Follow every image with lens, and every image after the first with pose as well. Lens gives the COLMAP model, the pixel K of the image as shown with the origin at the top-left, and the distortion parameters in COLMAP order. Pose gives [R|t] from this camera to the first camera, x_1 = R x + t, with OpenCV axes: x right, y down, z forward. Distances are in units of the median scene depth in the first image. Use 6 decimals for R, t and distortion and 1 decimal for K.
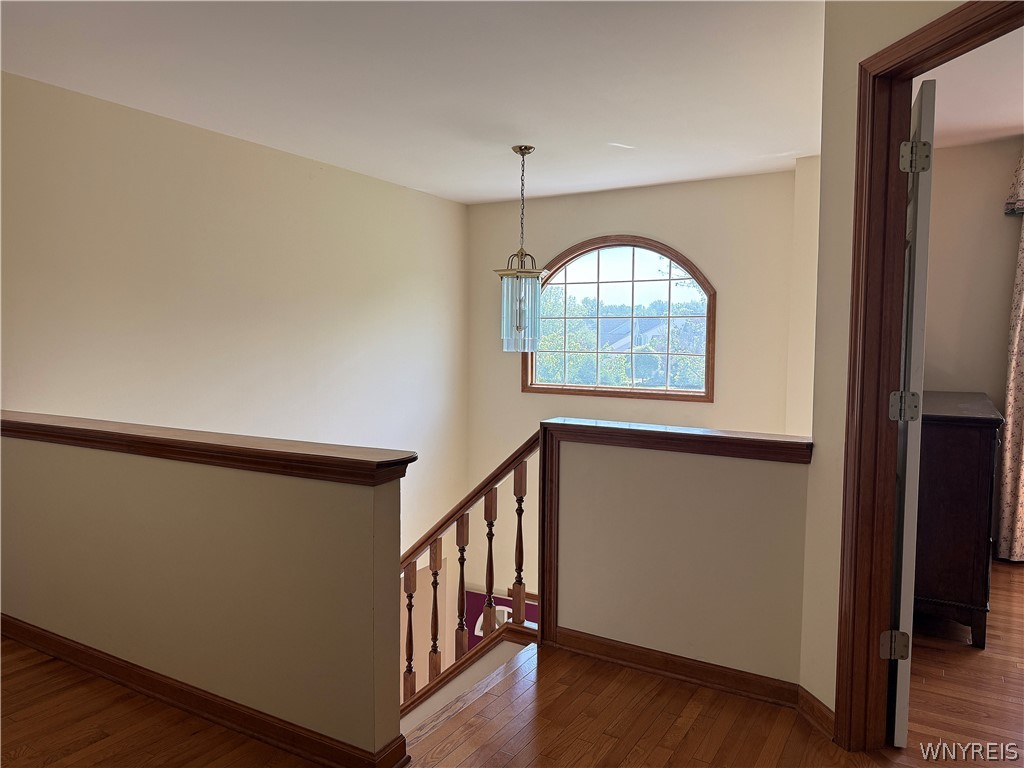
lens RADIAL K [[730.0, 0, 512.0], [0, 730.0, 384.0], [0, 0, 1]] dist [0.094204, -0.112628]
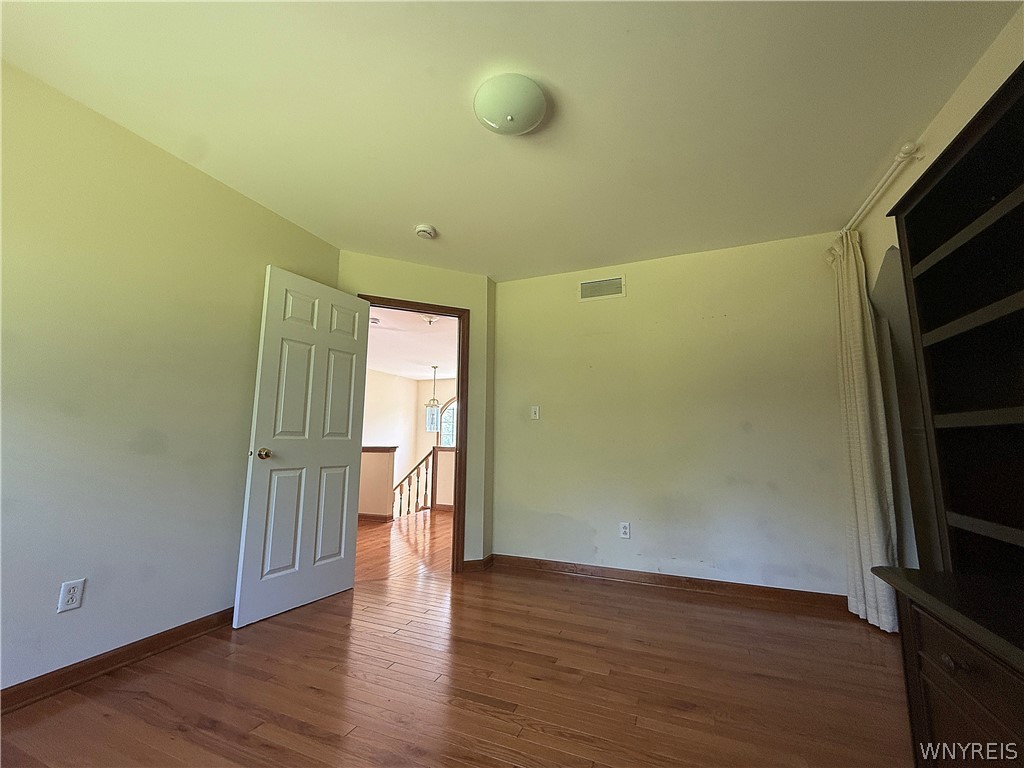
lens RADIAL K [[414.5, 0, 512.0], [0, 414.5, 384.0], [0, 0, 1]] dist [0.001629, -0.000251]
pose [[0.988826, 0.020408, 0.147669, 0.109880], [0.009456, 0.980004, -0.198754, 0.150027], [-0.148772, 0.197929, 0.968861, -1.039173]]
